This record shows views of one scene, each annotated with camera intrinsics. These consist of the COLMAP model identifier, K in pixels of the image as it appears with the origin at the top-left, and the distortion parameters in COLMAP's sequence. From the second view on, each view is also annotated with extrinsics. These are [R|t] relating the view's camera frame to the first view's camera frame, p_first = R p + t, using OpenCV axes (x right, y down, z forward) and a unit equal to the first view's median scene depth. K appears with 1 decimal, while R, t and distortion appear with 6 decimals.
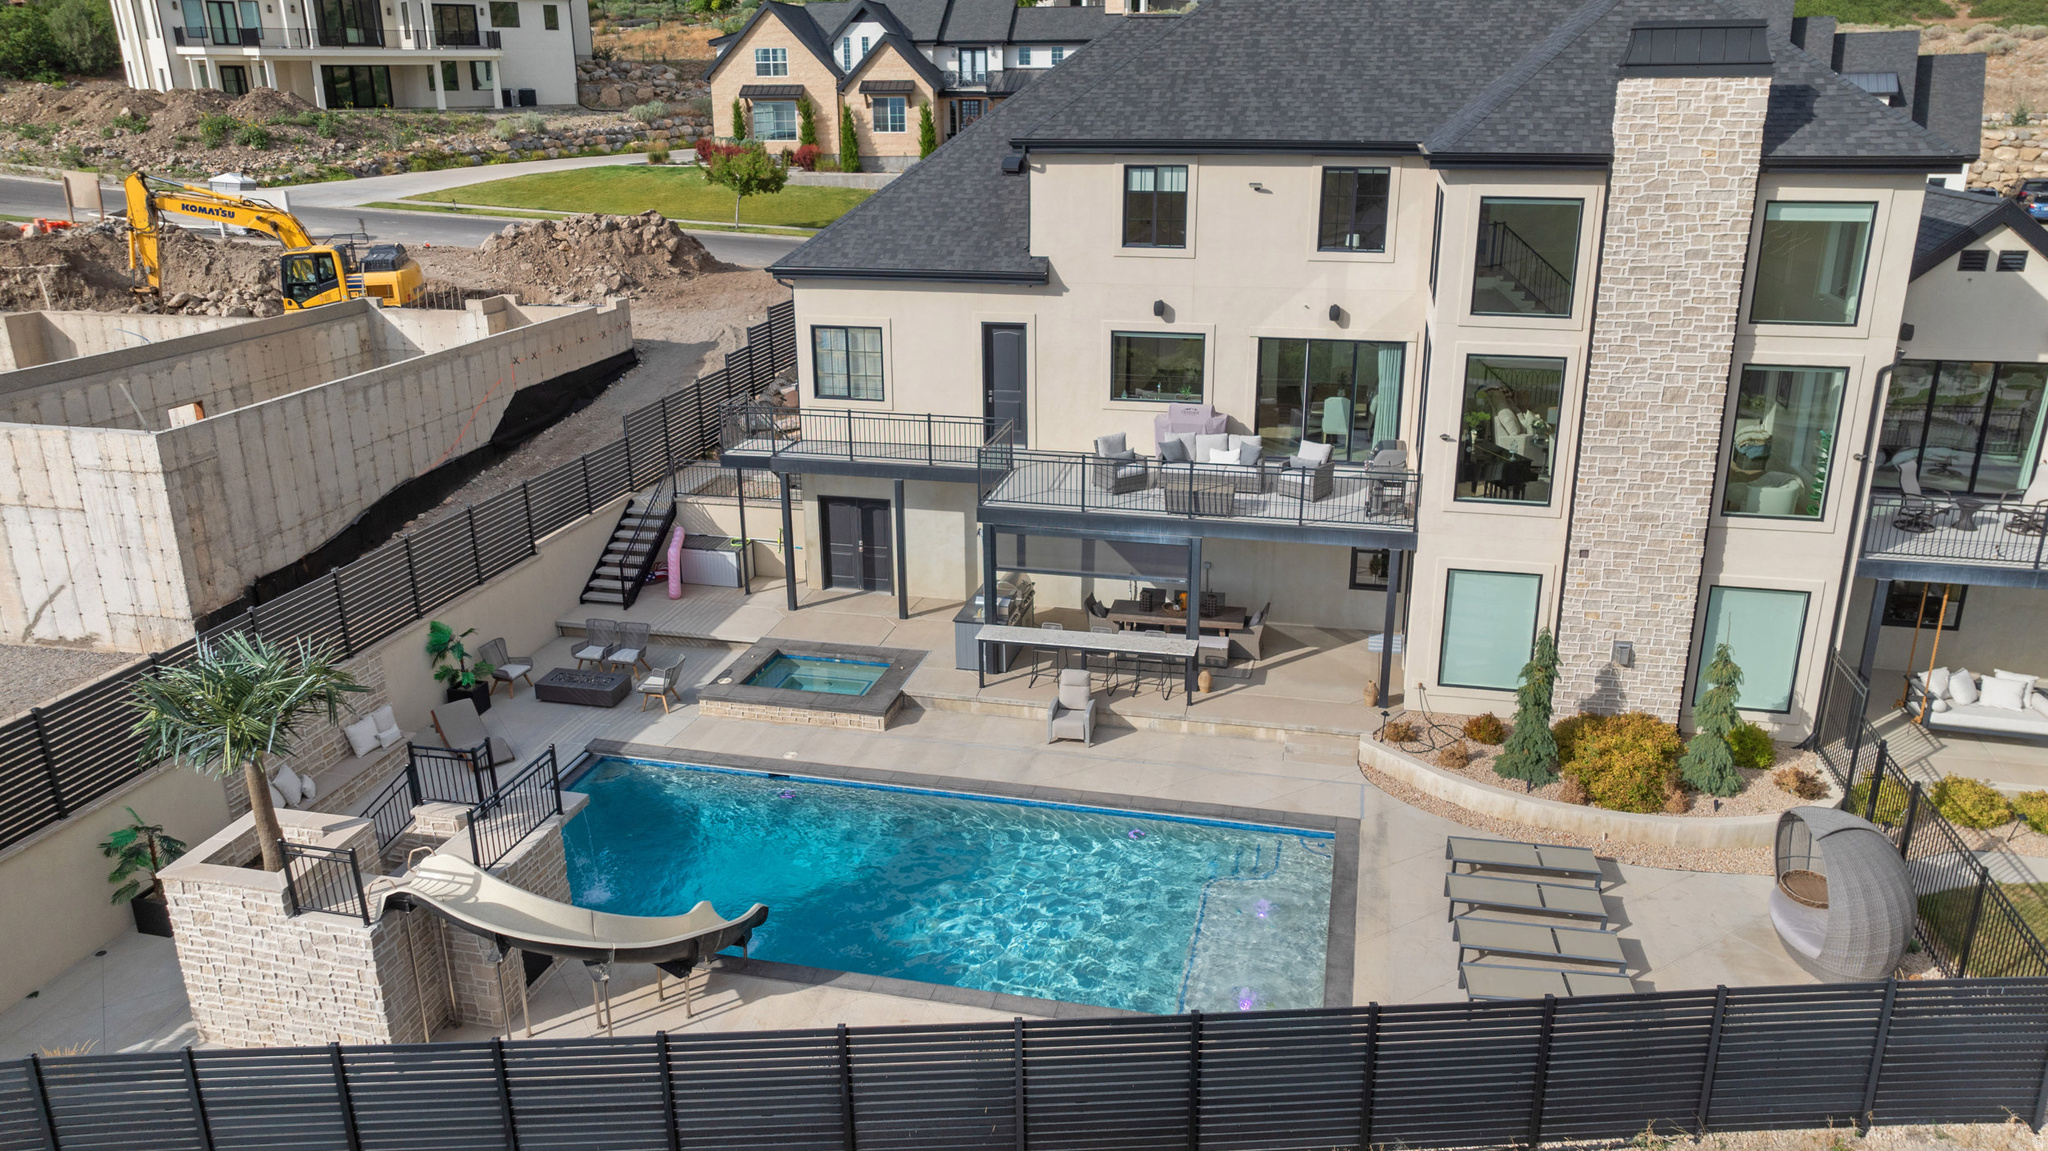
lens RADIAL K [[1441.1, 0, 1046.8], [0, 1441.1, 589.0], [0, 0, 1]] dist [0.021595, -0.000257]
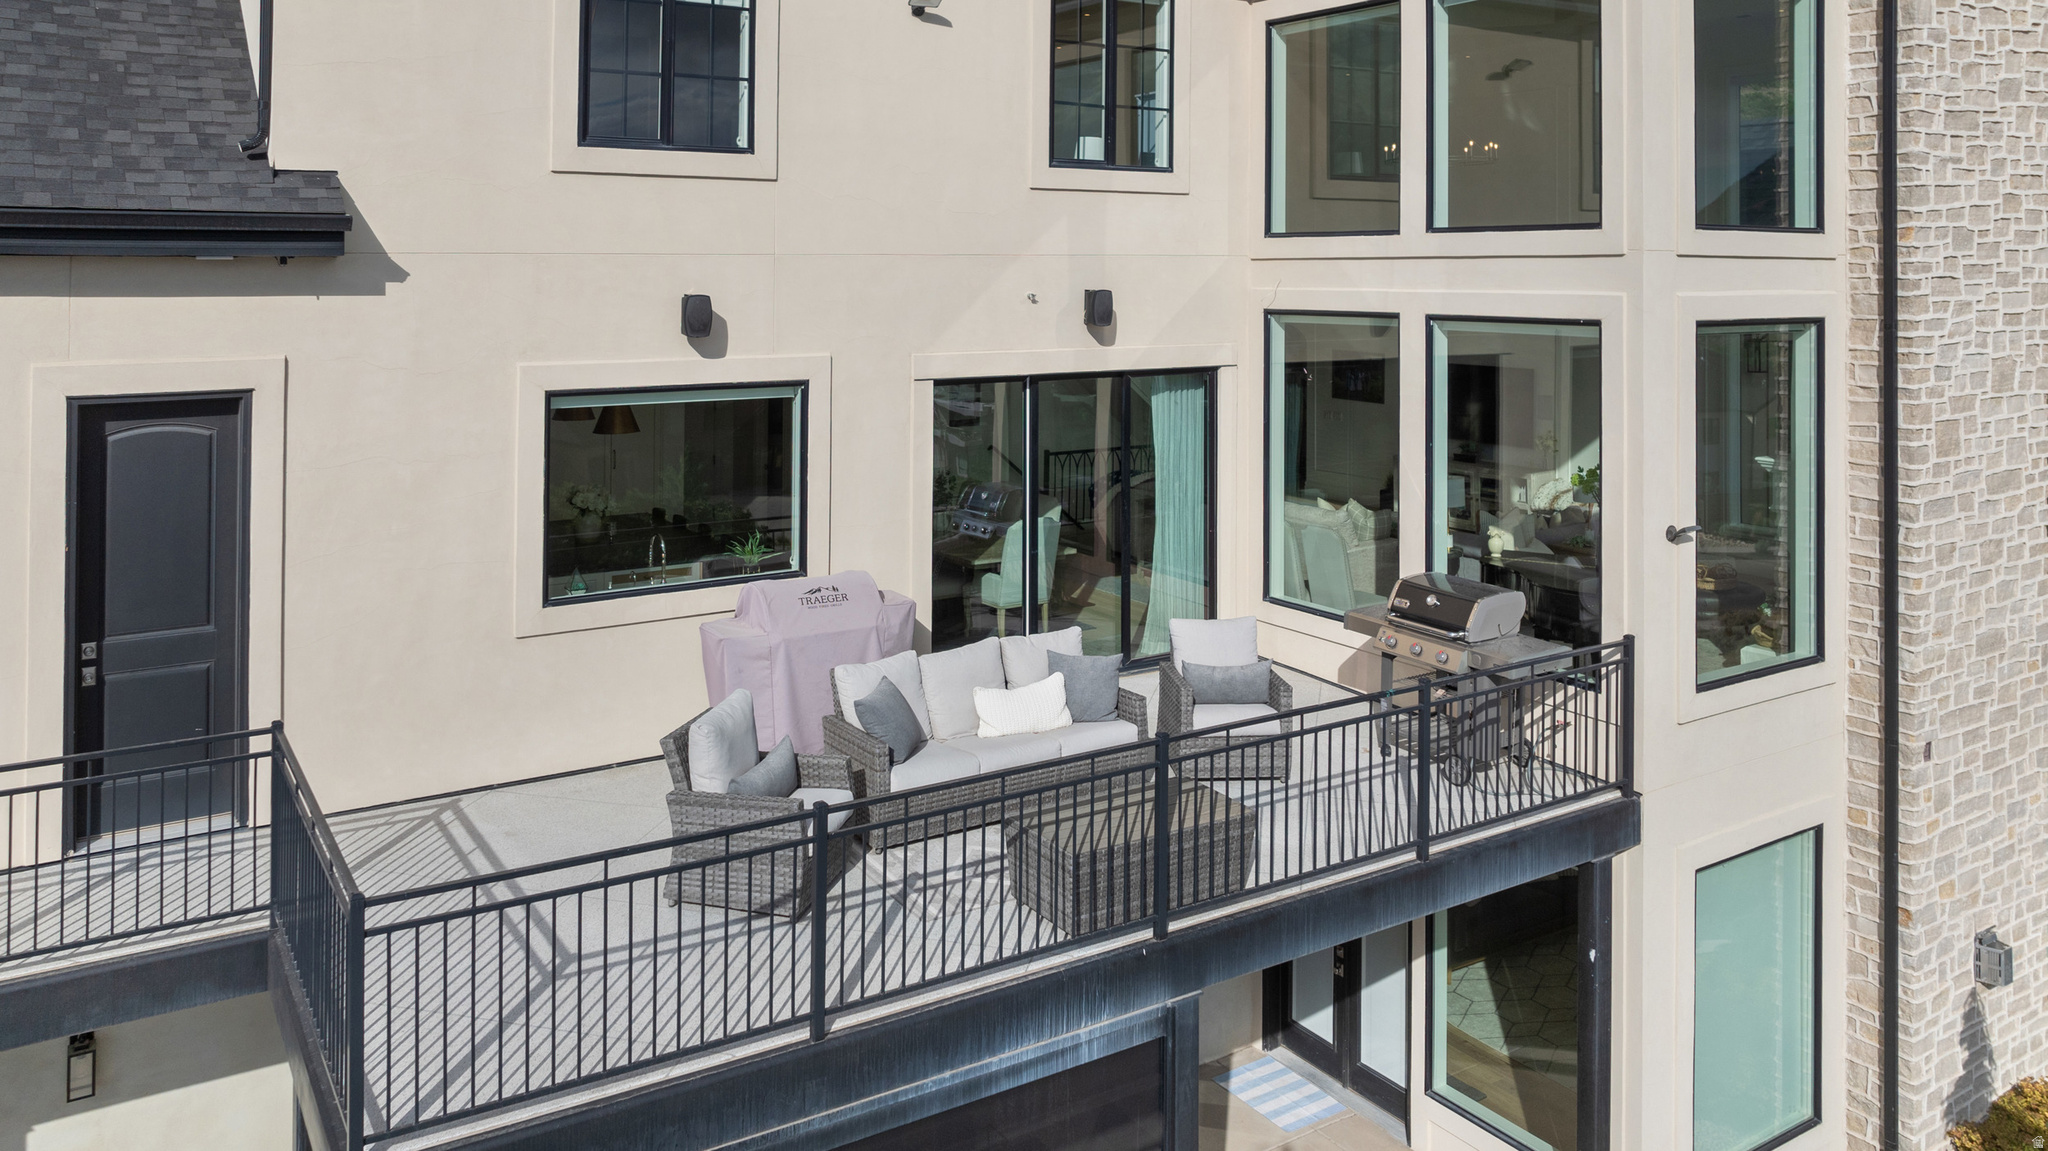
lens RADIAL K [[1524.4, 0, 1034.3], [0, 1524.4, 240.5], [0, 0, 1]] dist [-0.015138, -0.001583]
pose [[0.705424, 0.014025, 0.708647, -0.125091], [0.234571, 0.938845, -0.252085, -0.099597], [-0.668845, 0.344055, 0.658994, 0.695133]]
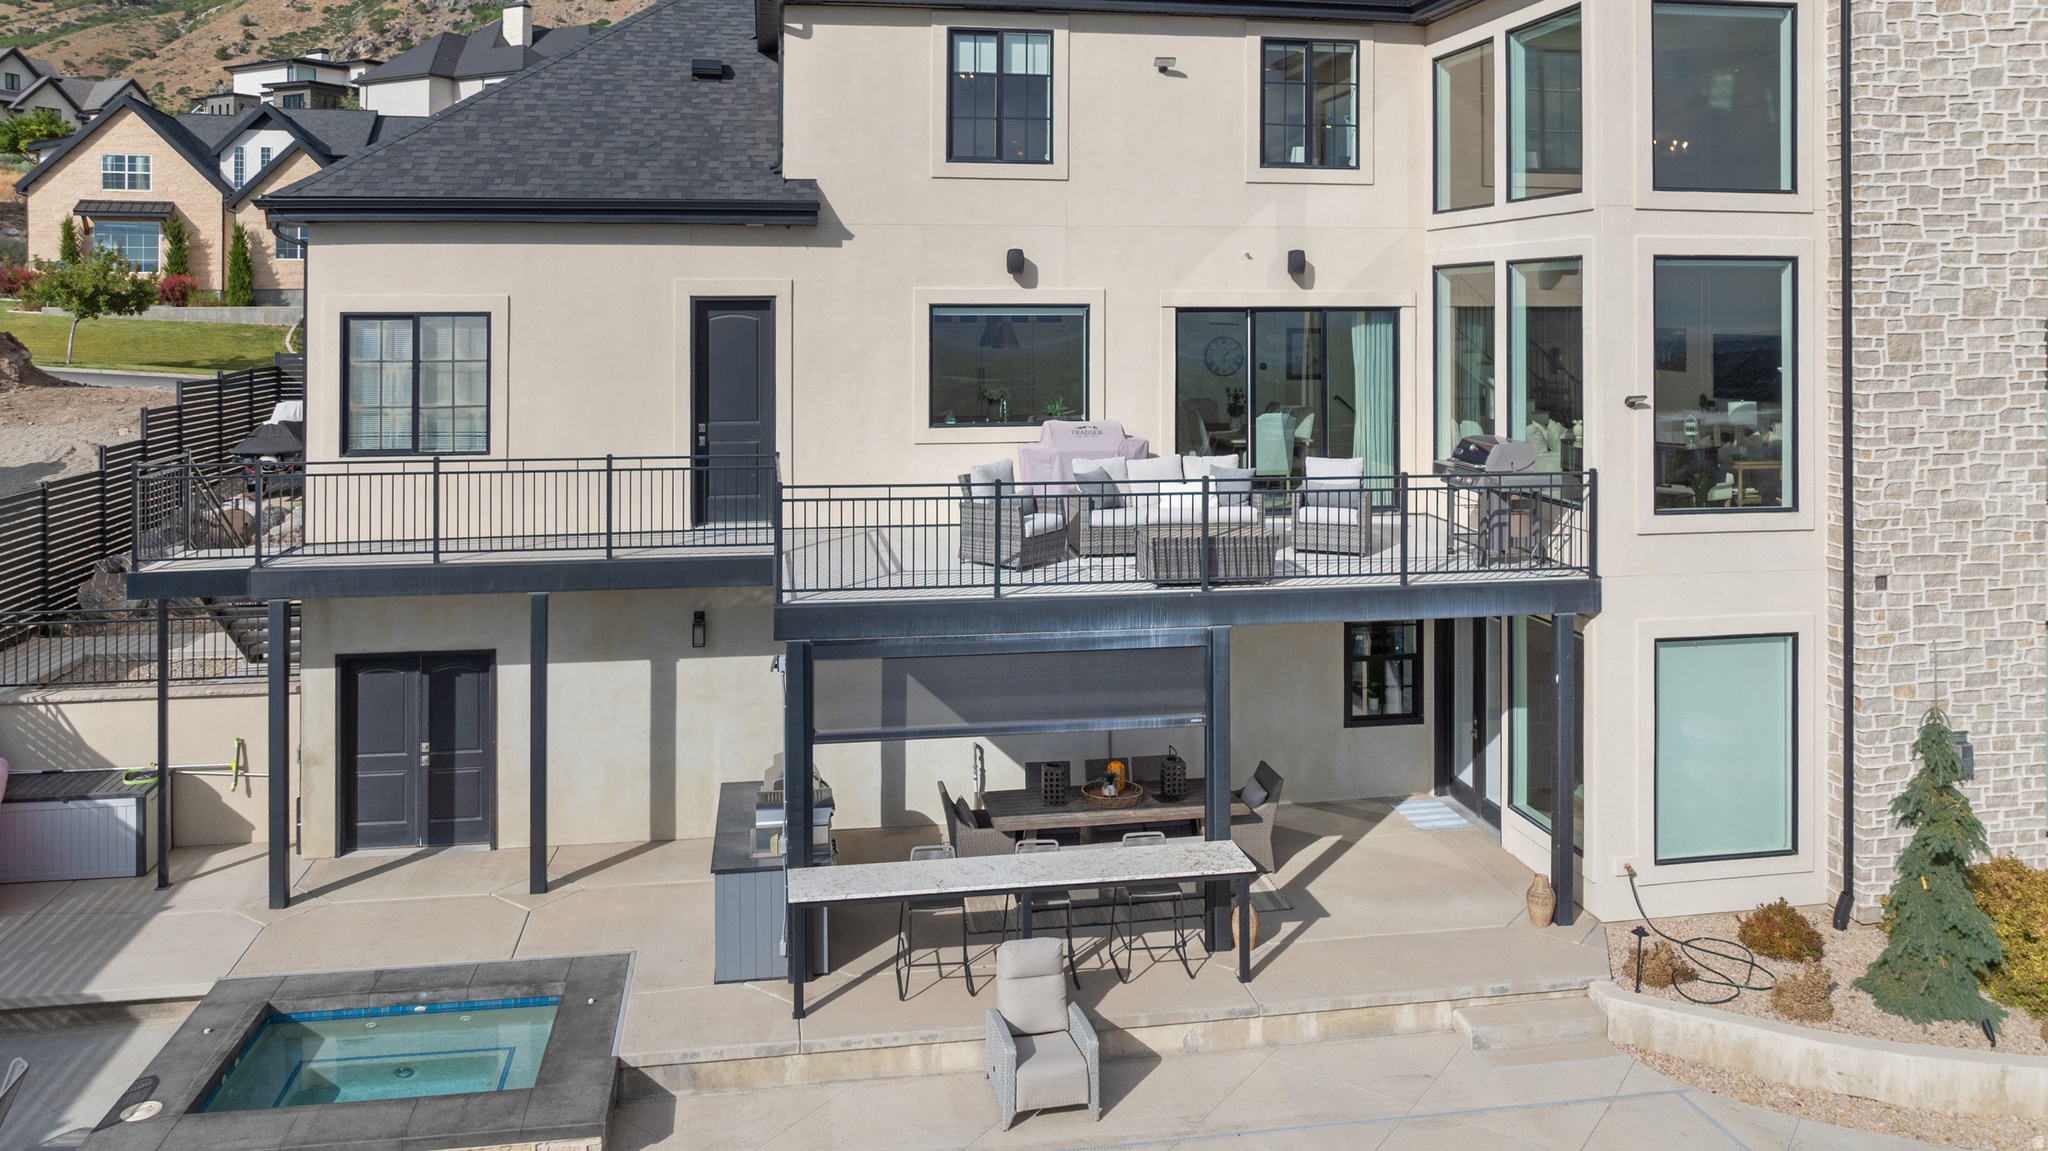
lens RADIAL K [[1514.8, 0, 1026.7], [0, 1514.8, 312.7], [0, 0, 1]] dist [-0.006882, -0.001892]
pose [[0.925612, 0.000286, 0.378473, -0.149862], [0.125061, 0.943597, -0.306570, 0.013951], [-0.357213, 0.331097, 0.873369, 0.467644]]
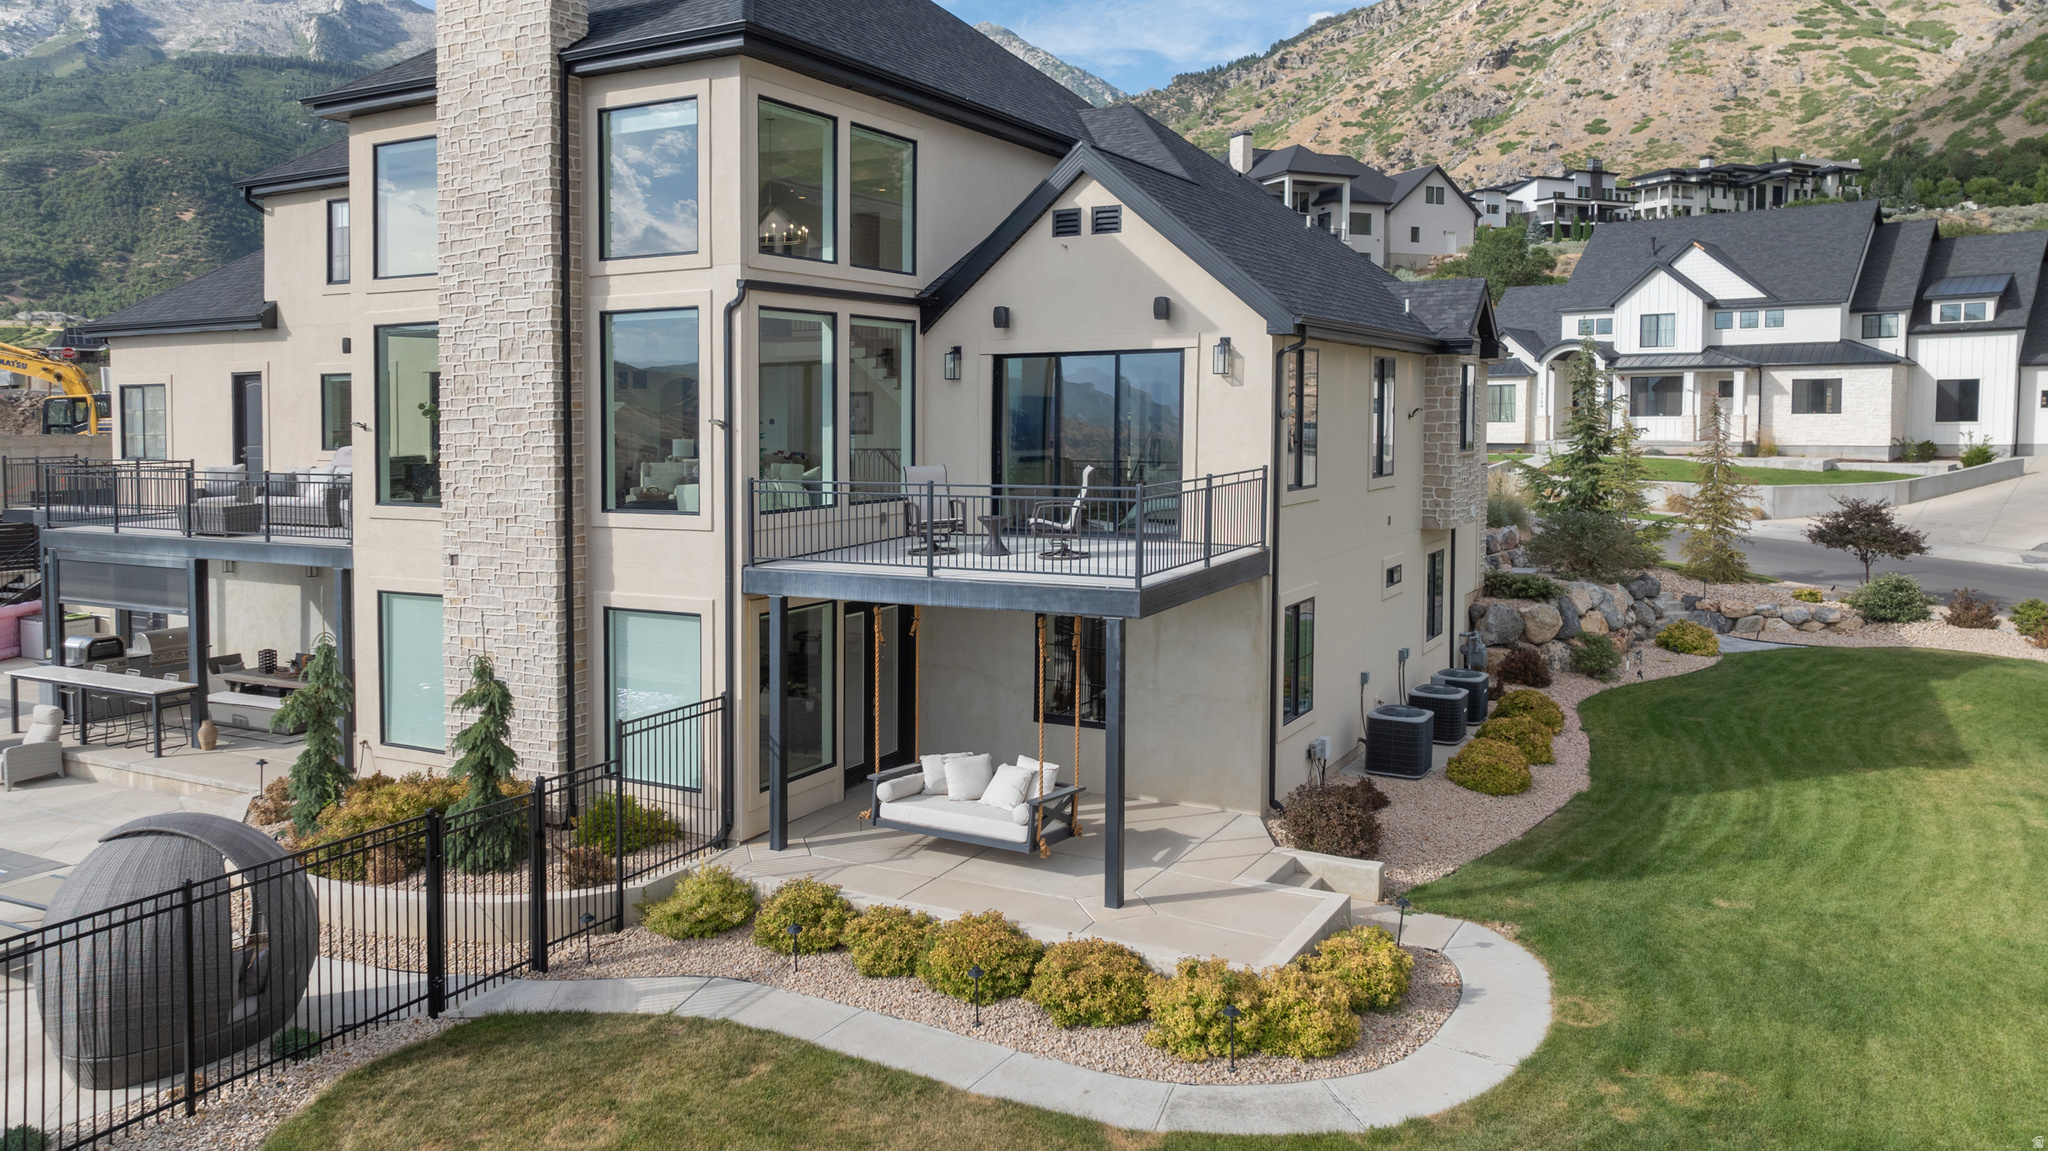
lens RADIAL K [[1426.1, 0, 1030.3], [0, 1426.1, 532.8], [0, 0, 1]] dist [0.023146, -0.077979]
pose [[0.959966, 0.012621, -0.279833, 0.747079], [-0.082680, 0.967243, -0.240010, 0.101548], [0.267637, 0.253538, 0.929564, 0.305666]]
